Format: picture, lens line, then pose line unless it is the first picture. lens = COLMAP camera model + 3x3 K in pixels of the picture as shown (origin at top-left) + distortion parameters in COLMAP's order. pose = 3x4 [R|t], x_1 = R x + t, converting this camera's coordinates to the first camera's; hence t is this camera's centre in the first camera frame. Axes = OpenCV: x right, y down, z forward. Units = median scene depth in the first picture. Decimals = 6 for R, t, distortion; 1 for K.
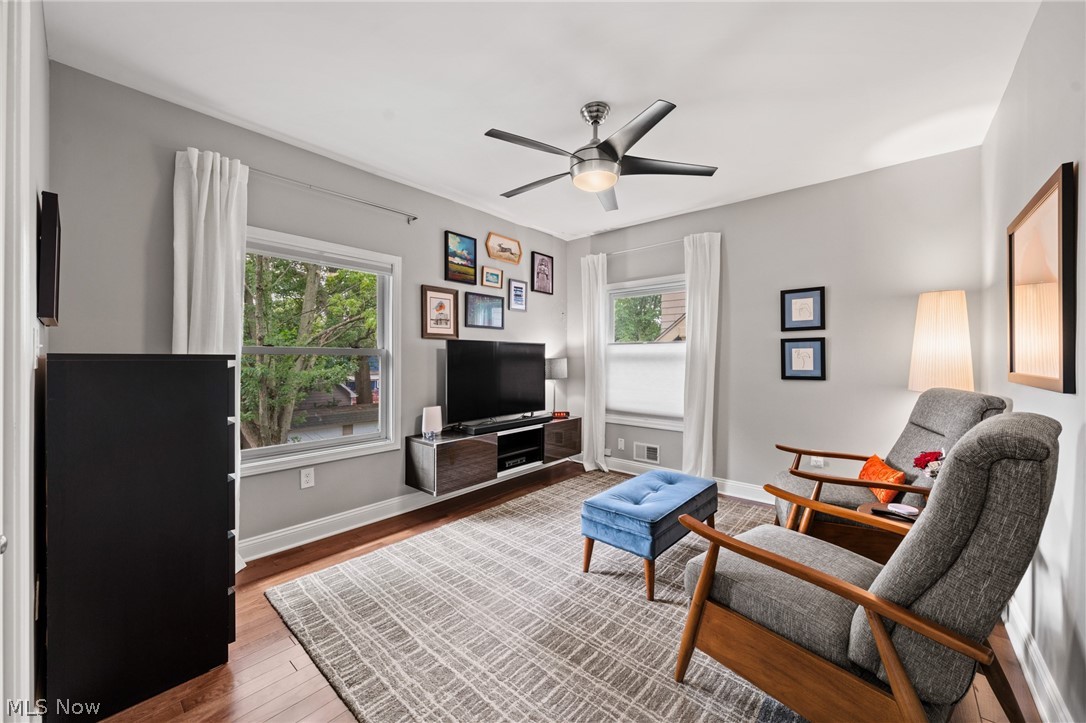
lens RADIAL K [[407.1, 0, 543.0], [0, 407.1, 361.5], [0, 0, 1]] dist [-0.000633, -0.000113]
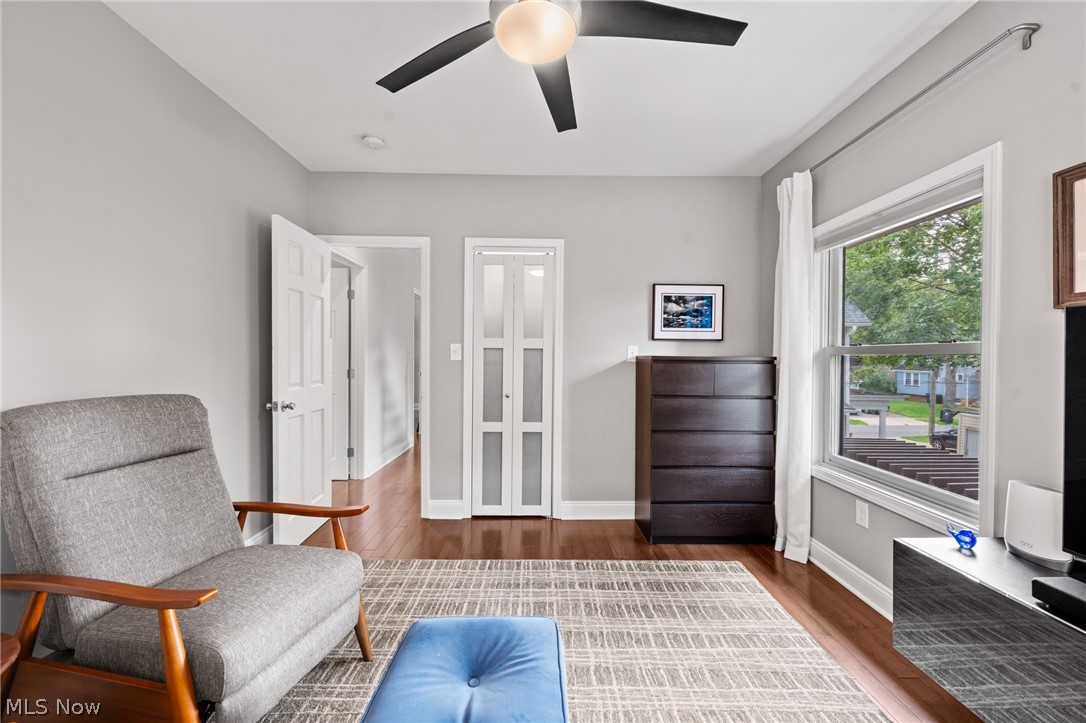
lens RADIAL K [[457.8, 0, 543.0], [0, 457.8, 361.5], [0, 0, 1]] dist [0.000379, 0.000045]
pose [[-0.750755, 0.004393, -0.660566, 0.560326], [-0.009087, 0.999815, 0.016977, -0.011886], [0.660518, 0.018748, -0.750576, 1.568009]]
